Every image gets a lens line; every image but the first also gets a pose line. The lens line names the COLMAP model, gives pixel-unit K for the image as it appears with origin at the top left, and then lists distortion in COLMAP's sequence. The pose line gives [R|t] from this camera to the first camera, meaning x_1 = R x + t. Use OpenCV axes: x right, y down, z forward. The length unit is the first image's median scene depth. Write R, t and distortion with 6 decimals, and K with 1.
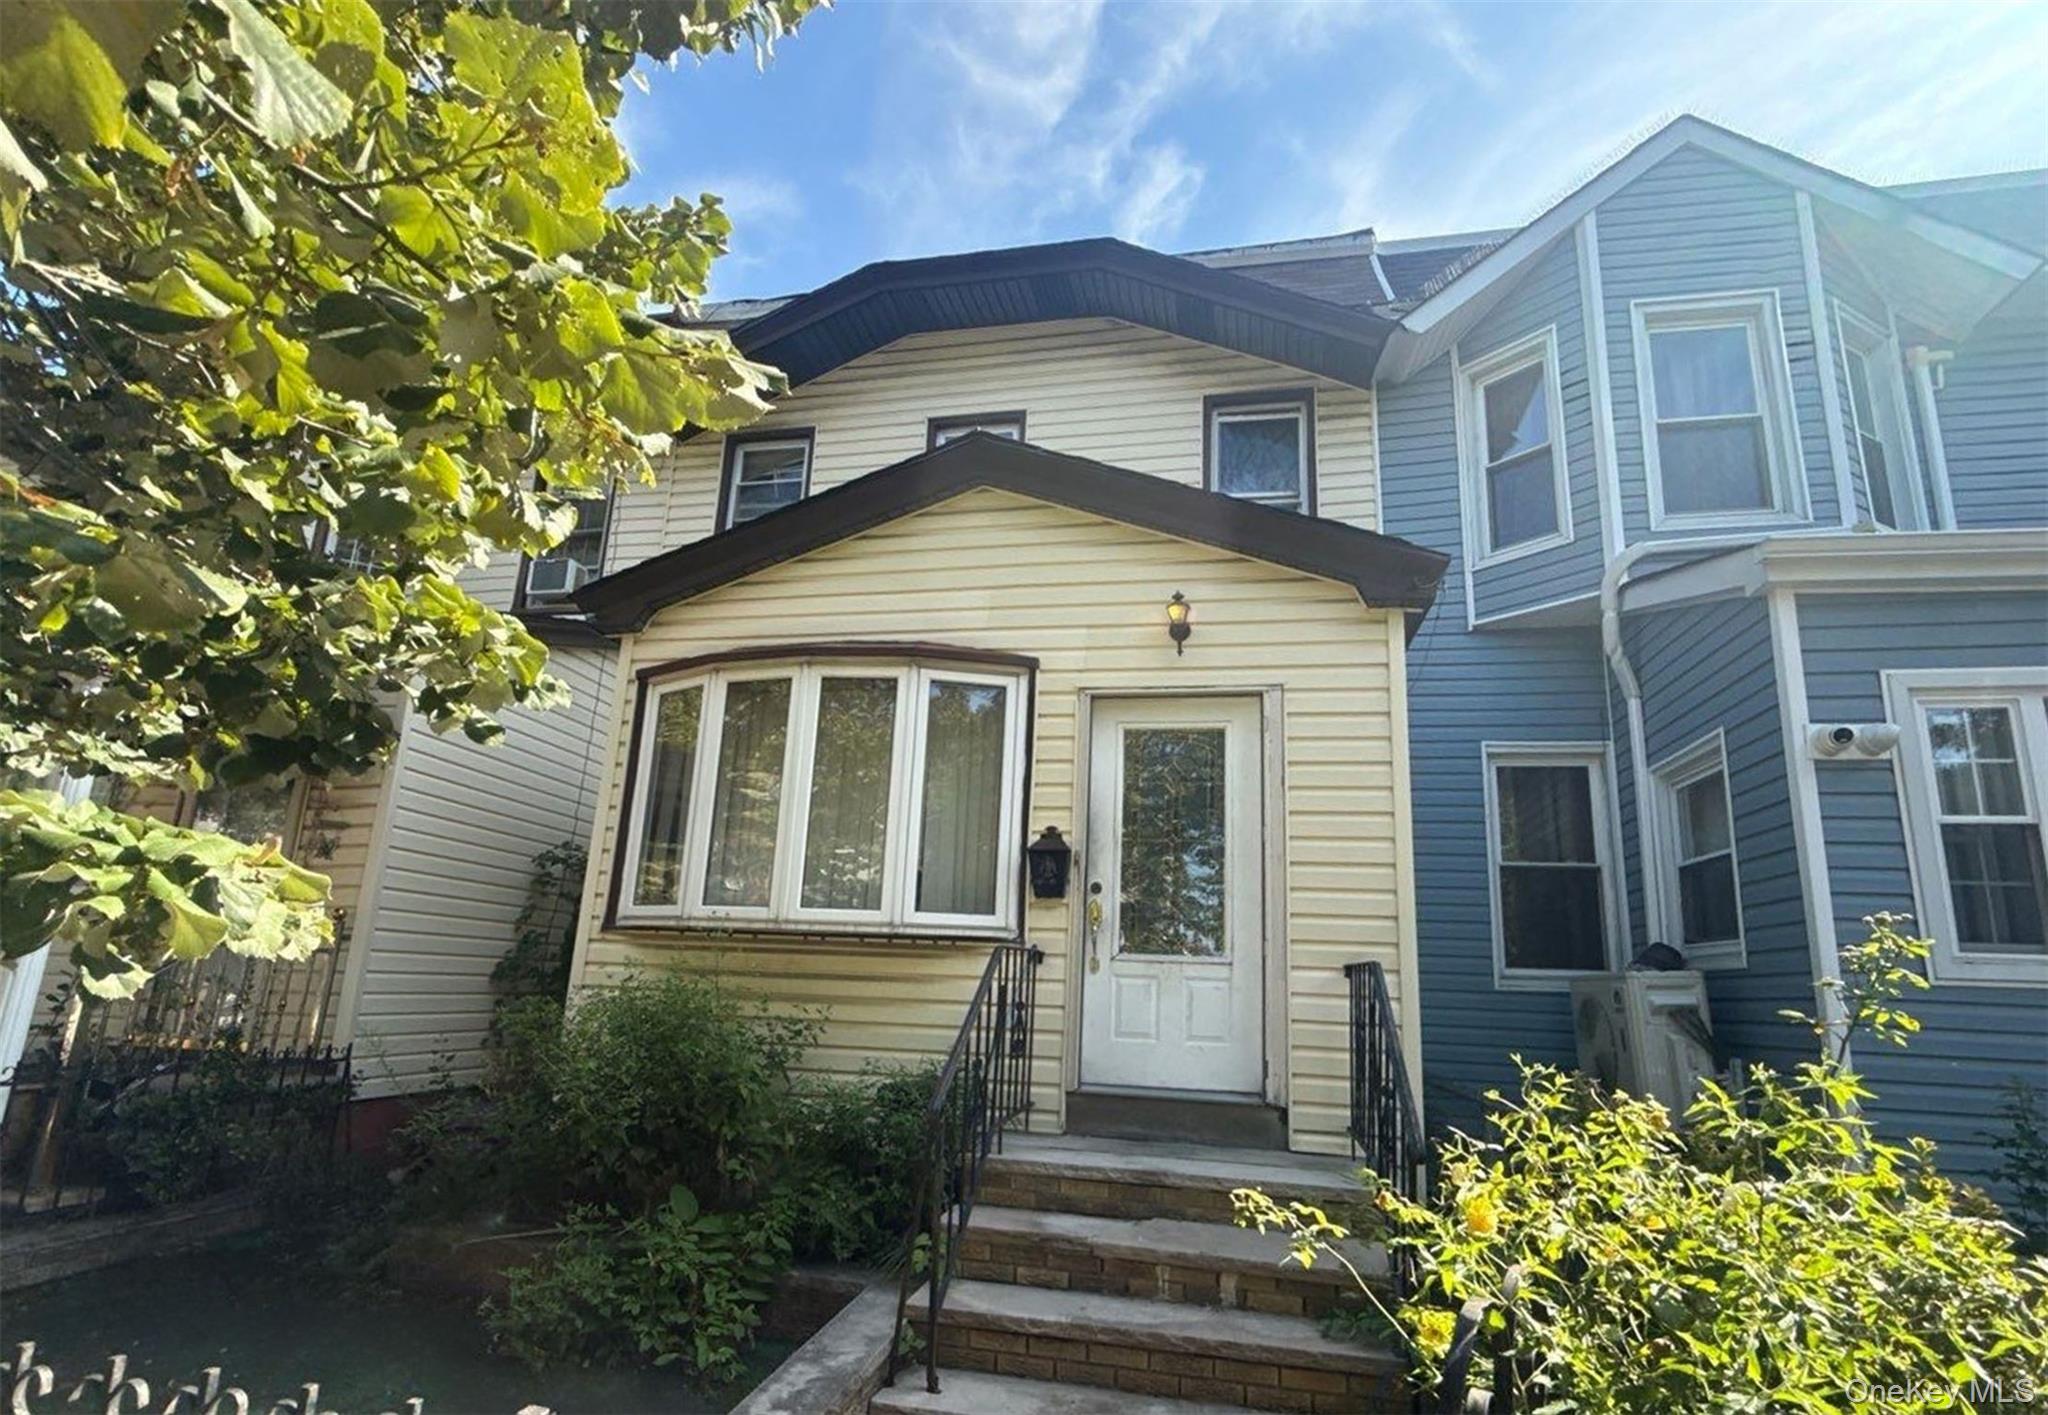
lens RADIAL K [[926.2, 0, 1028.3], [0, 926.2, 797.9], [0, 0, 1]] dist [-0.000822, 0.000082]
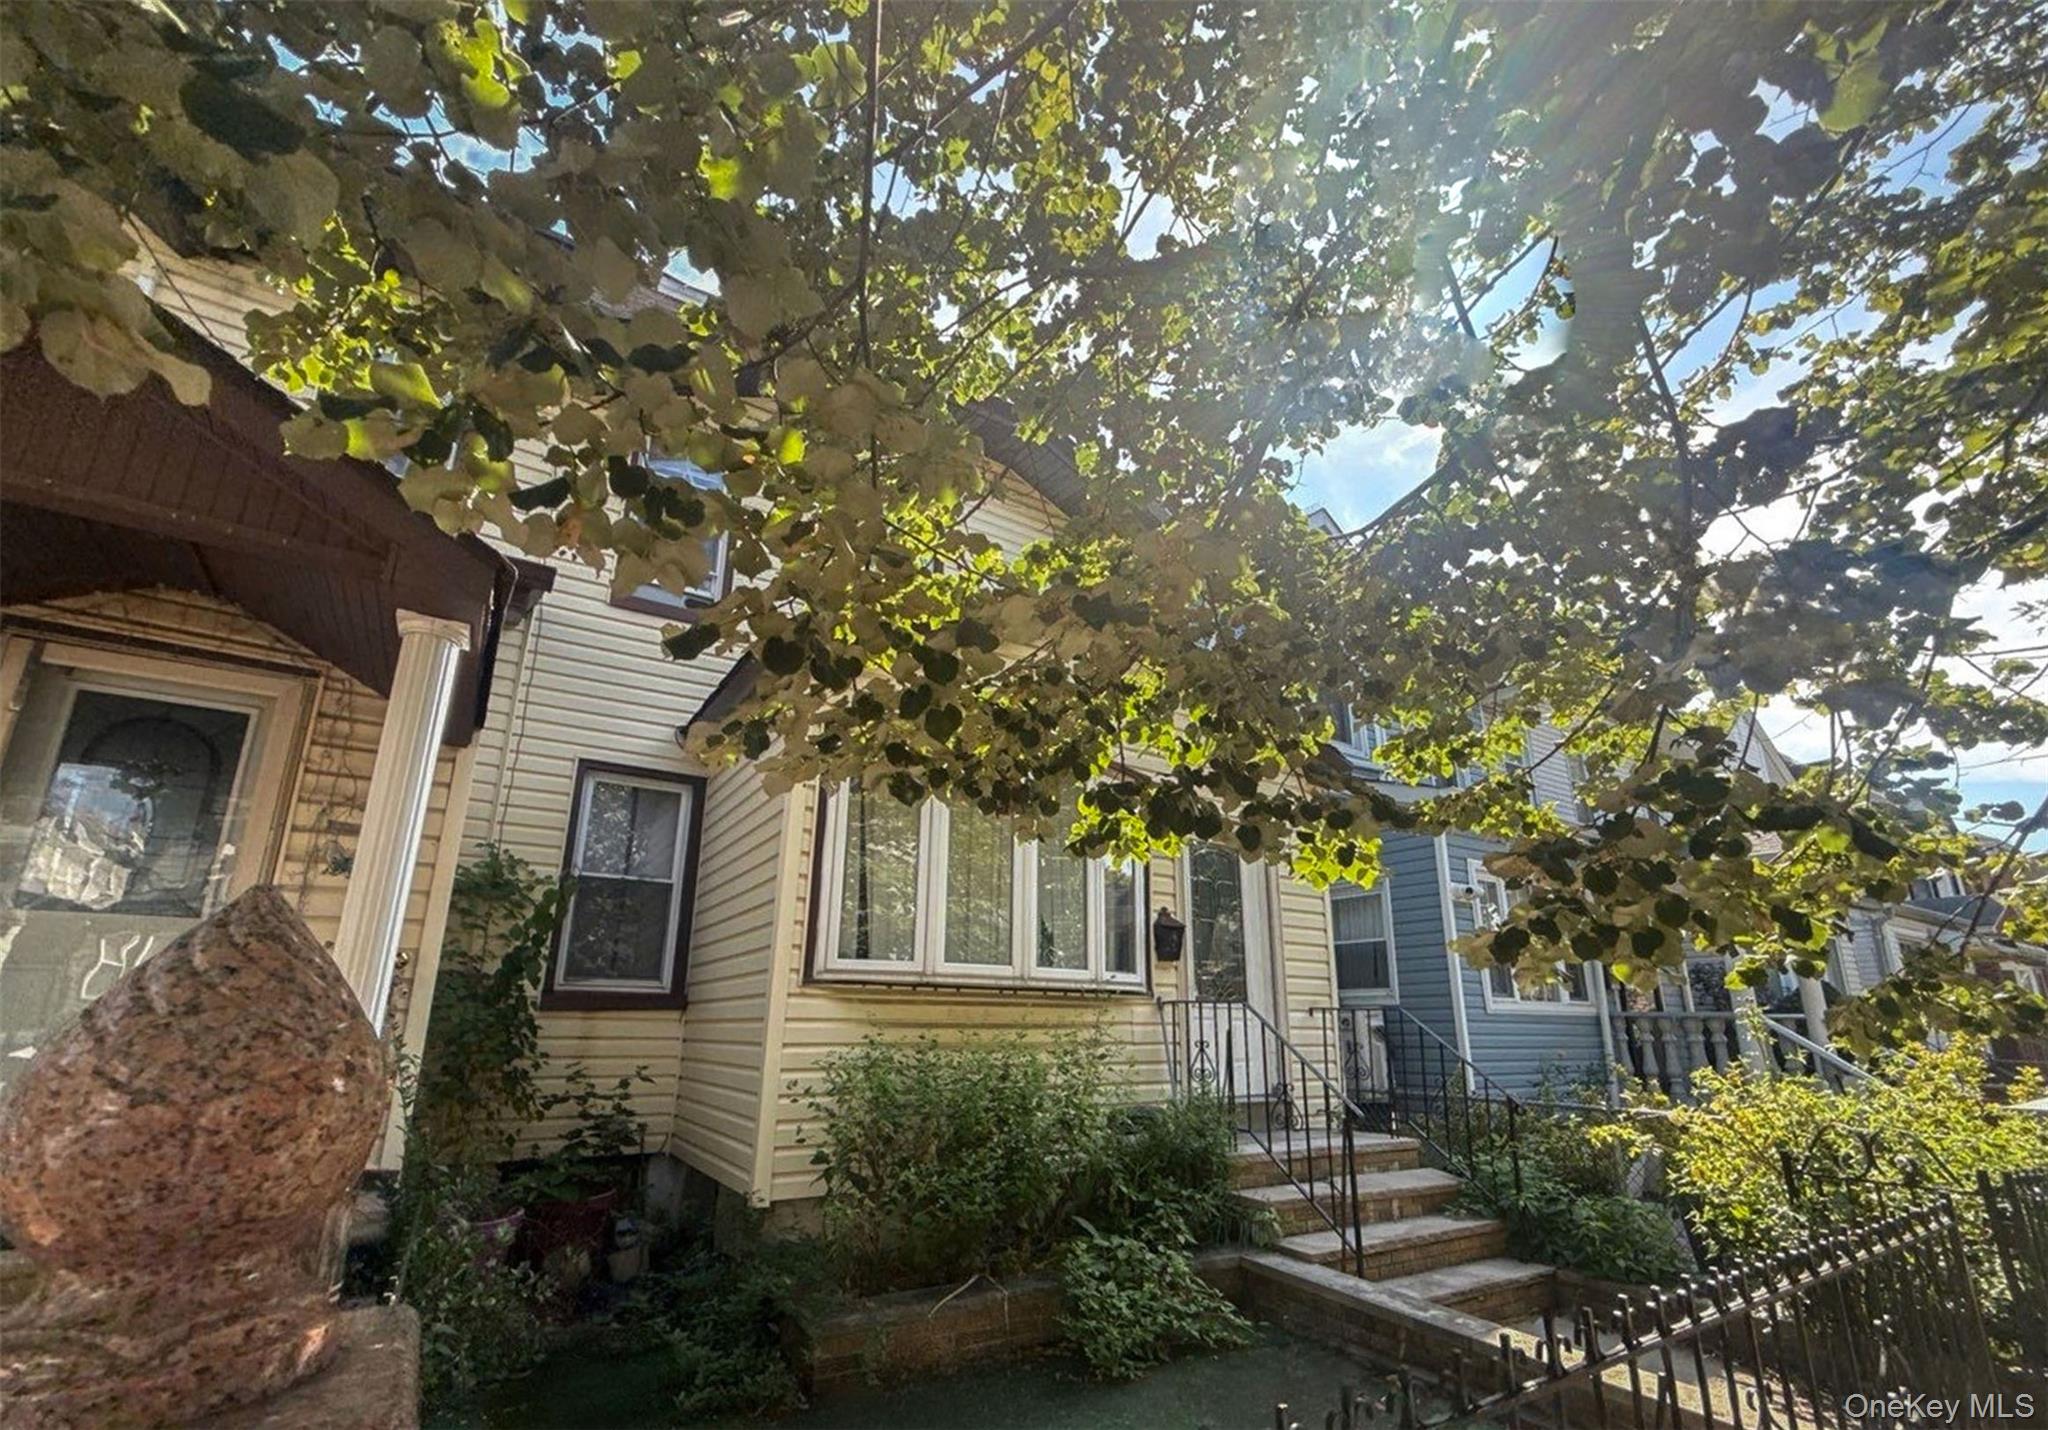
lens RADIAL K [[878.5, 0, 1035.5], [0, 878.5, 788.3], [0, 0, 1]] dist [0.002101, -0.000934]
pose [[0.720990, 0.147197, 0.677131, -1.017388], [-0.118409, 0.988977, -0.088908, -0.004516], [-0.682754, -0.016077, 0.730472, 0.198293]]
